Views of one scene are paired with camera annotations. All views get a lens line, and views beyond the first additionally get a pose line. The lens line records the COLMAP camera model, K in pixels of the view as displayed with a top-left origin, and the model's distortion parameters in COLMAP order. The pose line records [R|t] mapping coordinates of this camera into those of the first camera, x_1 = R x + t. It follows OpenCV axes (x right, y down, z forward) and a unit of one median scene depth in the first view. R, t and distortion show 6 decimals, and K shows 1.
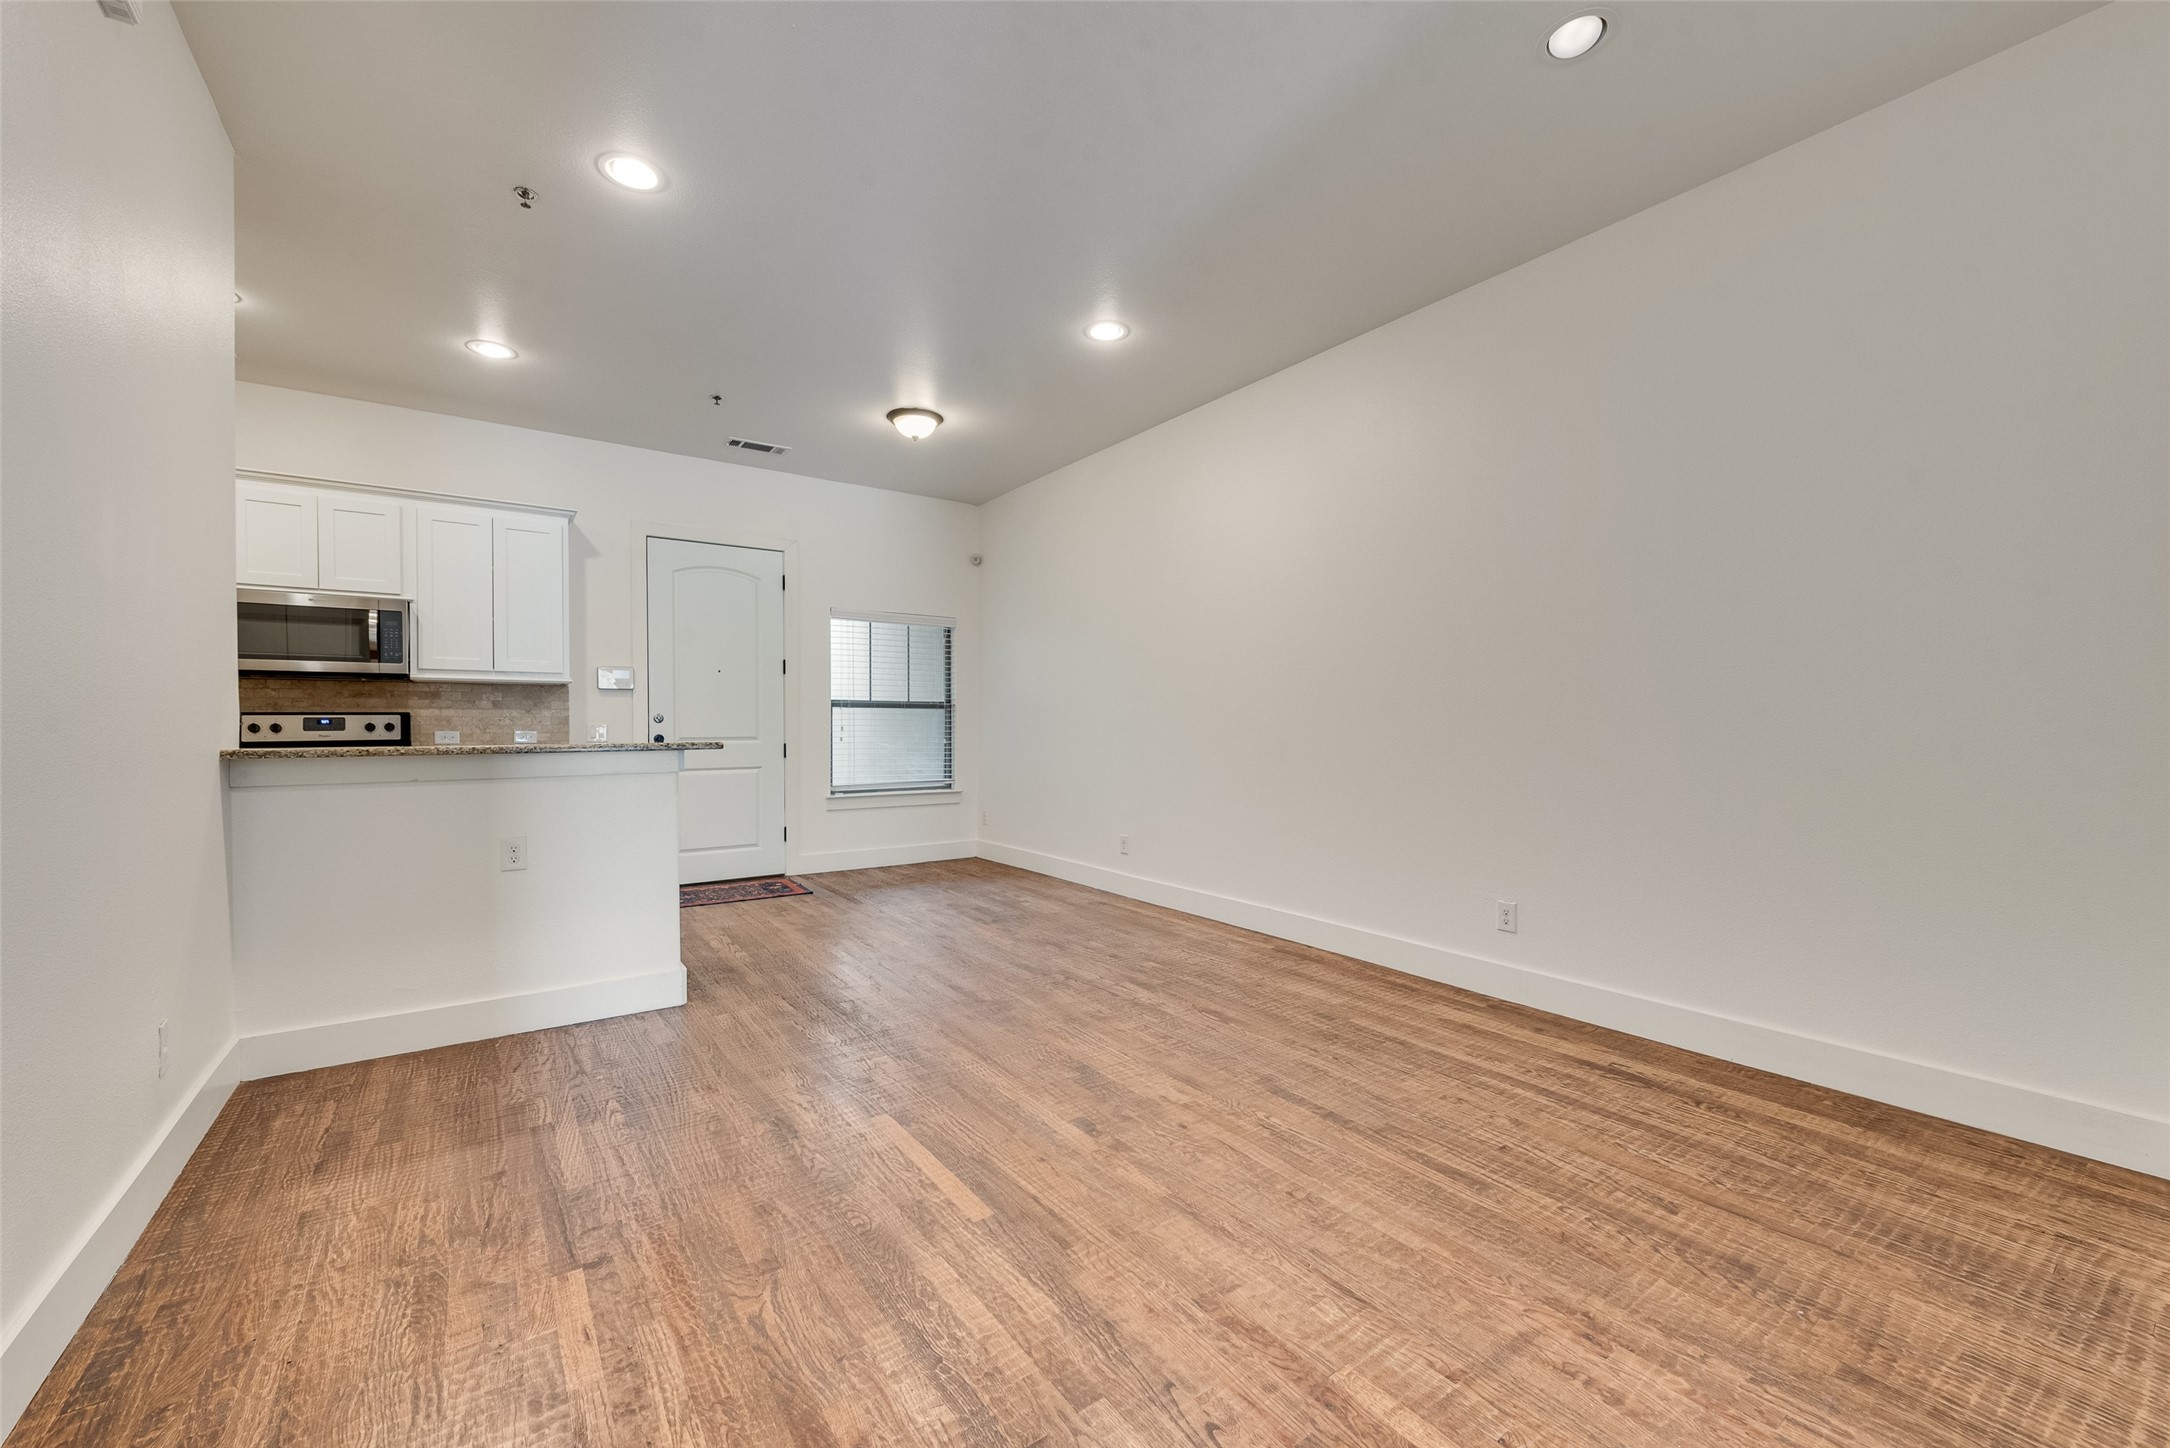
lens RADIAL K [[846.3, 0, 1083.9], [0, 846.3, 726.1], [0, 0, 1]] dist [0.011183, -0.001577]
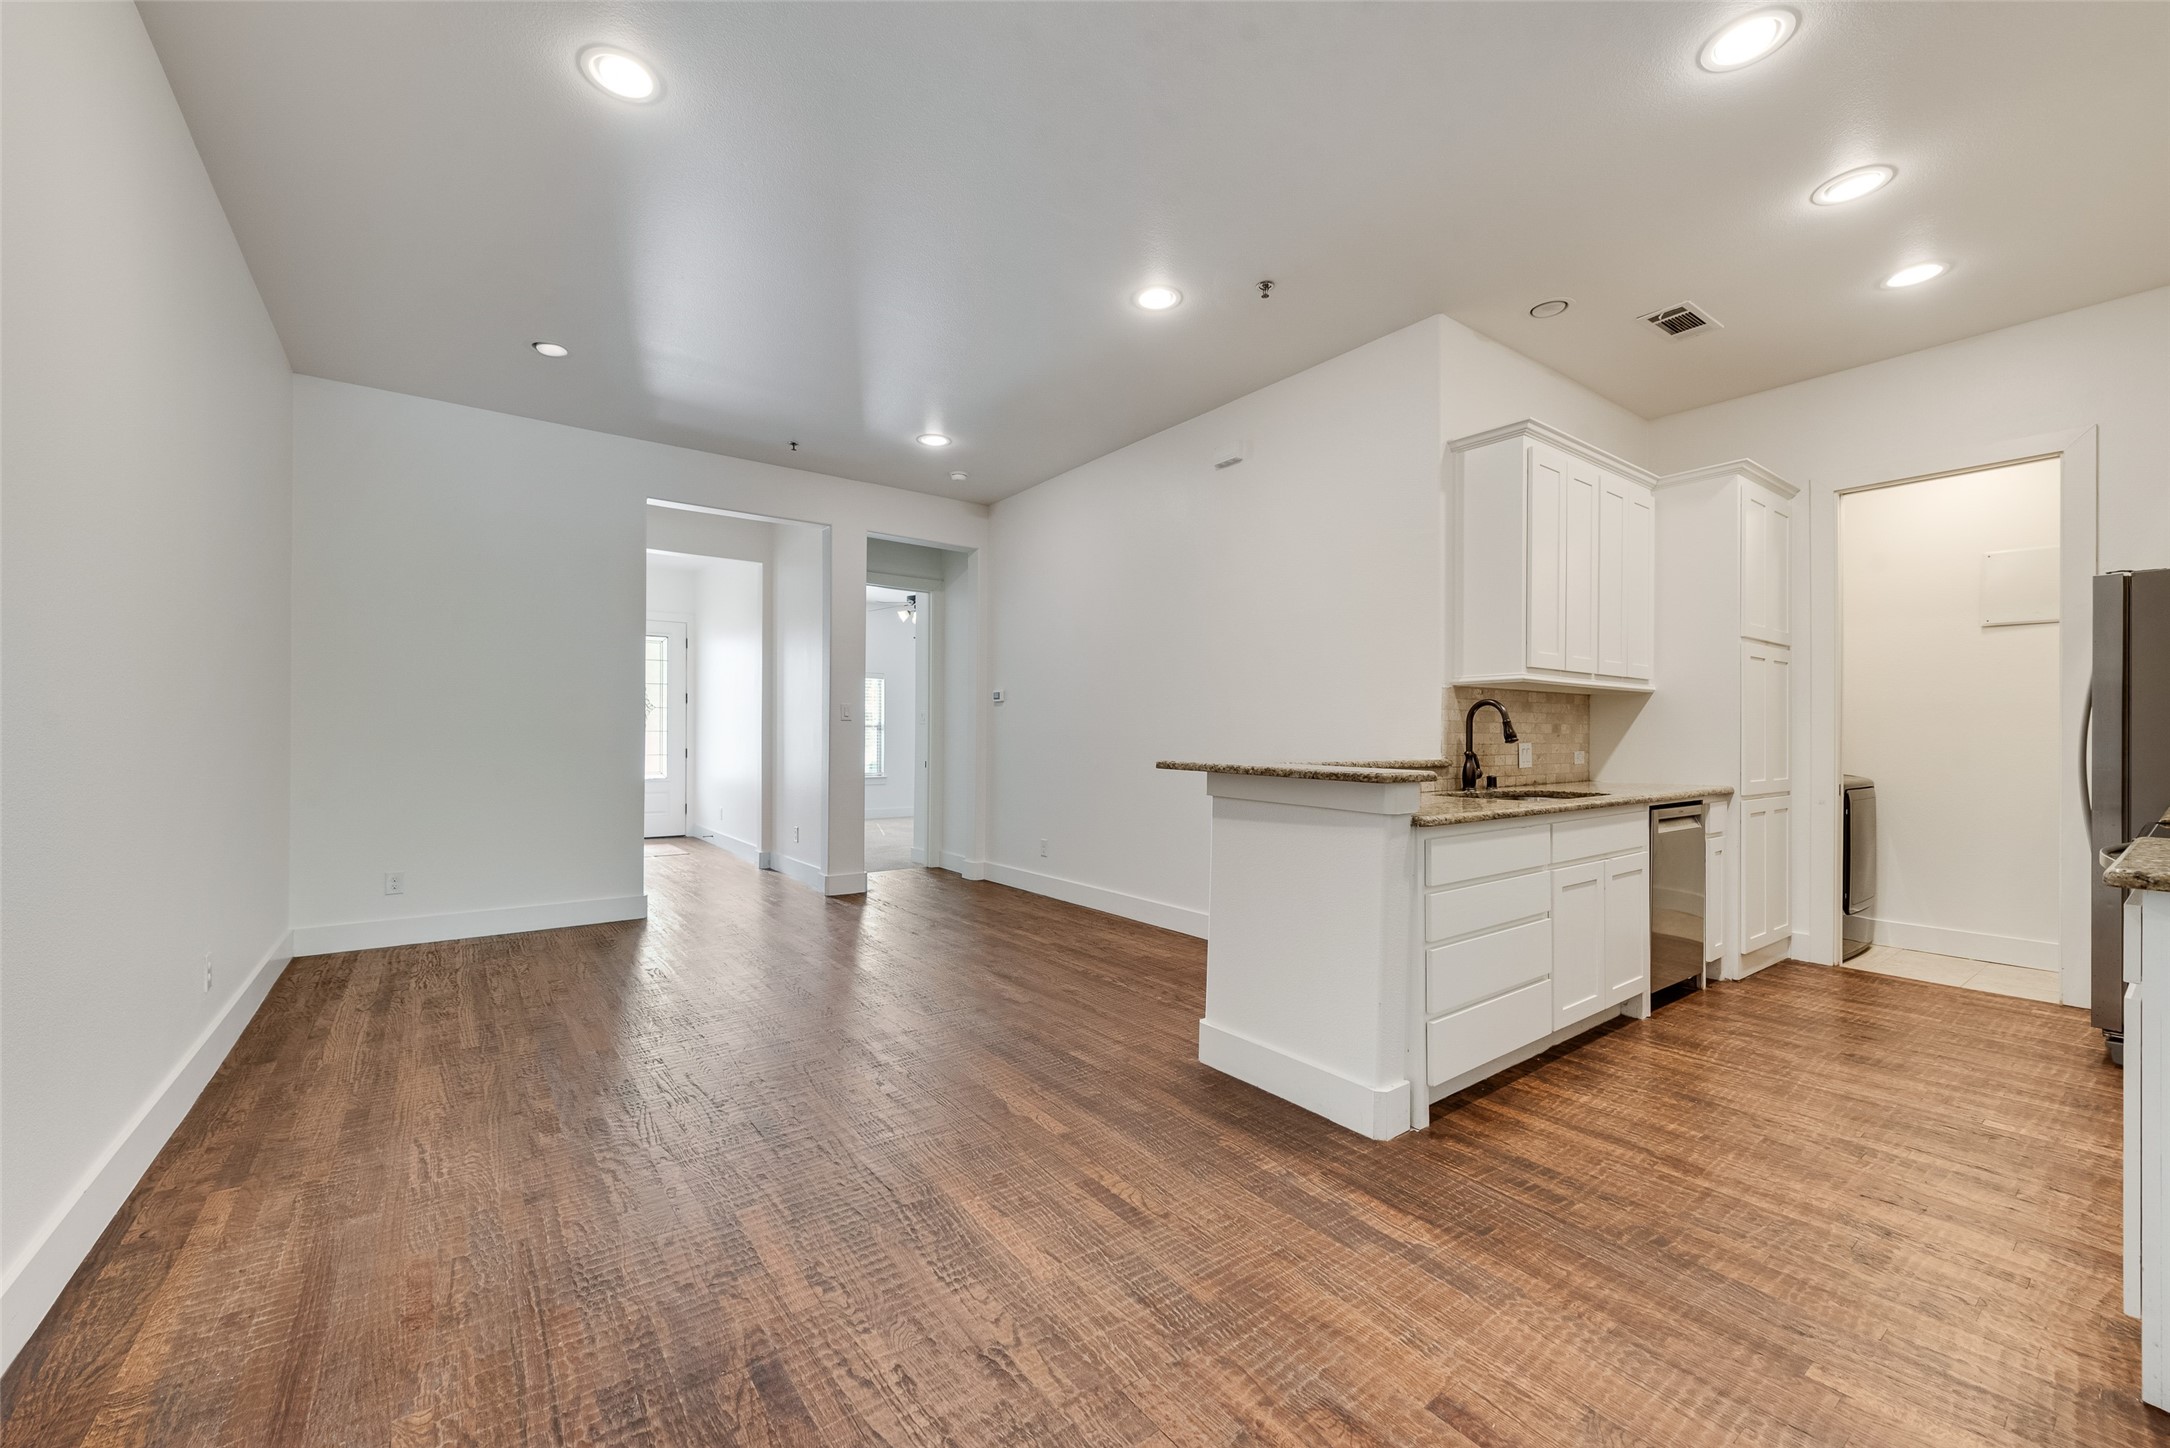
lens RADIAL K [[846.3, 0, 1076.6], [0, 846.3, 734.3], [0, 0, 1]] dist [0.011183, -0.001577]
pose [[-0.999864, -0.004933, -0.015721, -0.301475], [-0.004954, 0.999987, 0.001279, -0.007615], [0.015715, 0.001357, -0.999876, 1.720389]]
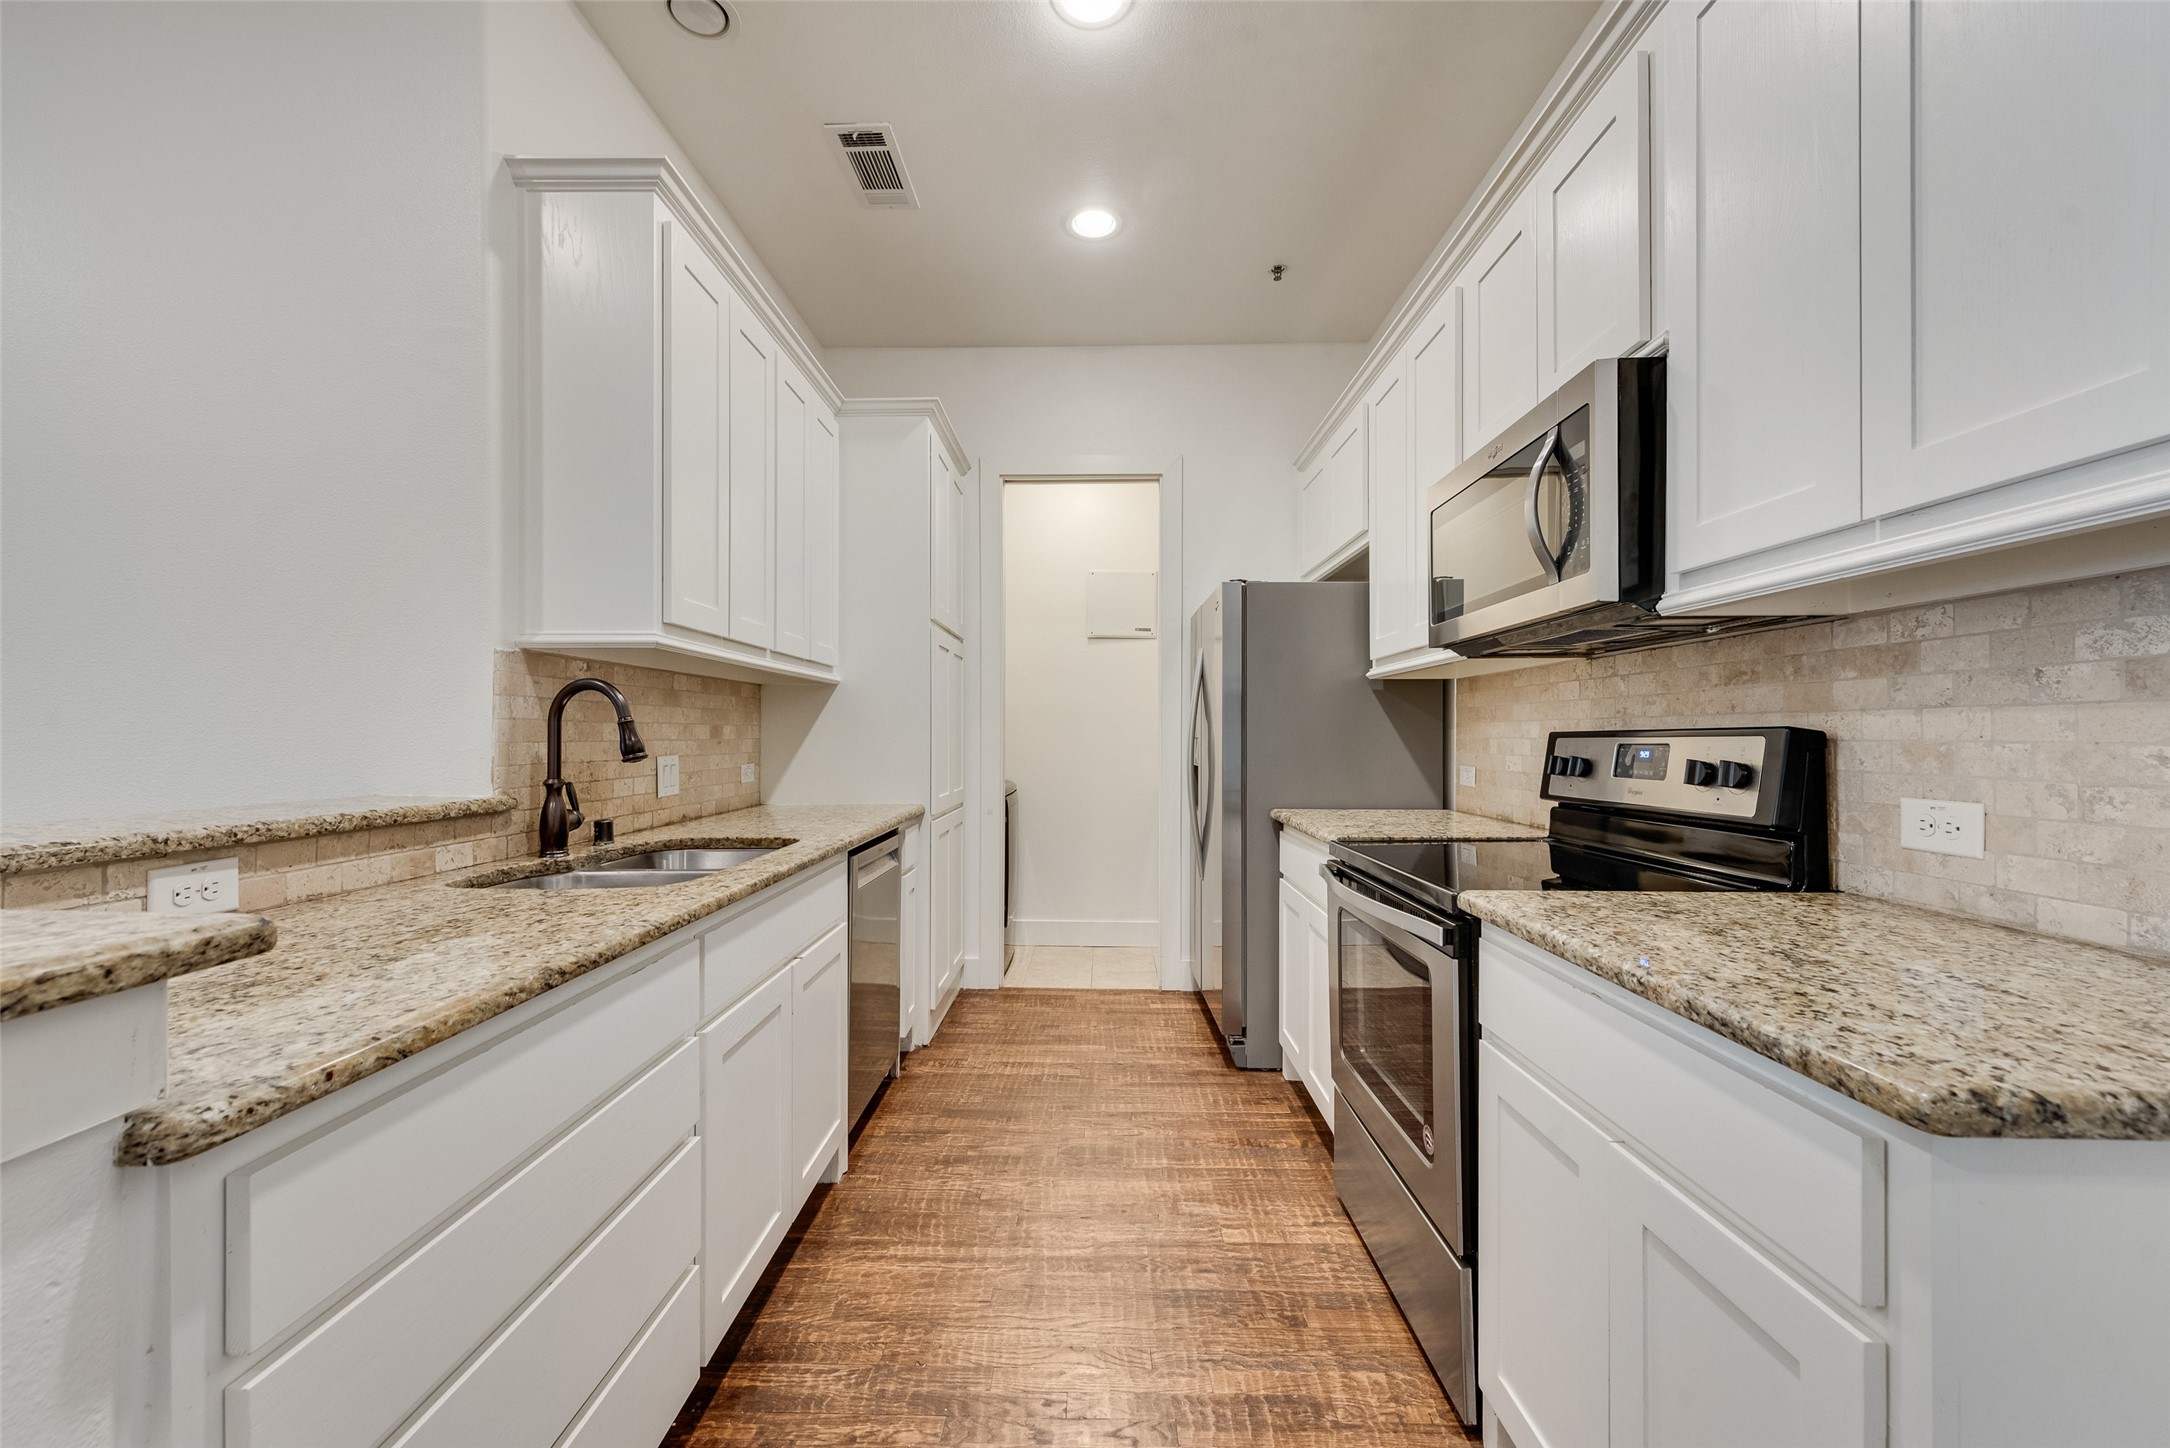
lens RADIAL K [[846.3, 0, 1081.4], [0, 846.3, 732.8], [0, 0, 1]] dist [0.011183, -0.001577]
pose [[-0.595304, -0.003797, -0.803491, -0.554311], [-0.003853, 0.999991, -0.001871, -0.016398], [0.803491, 0.001983, -0.595313, 1.294834]]
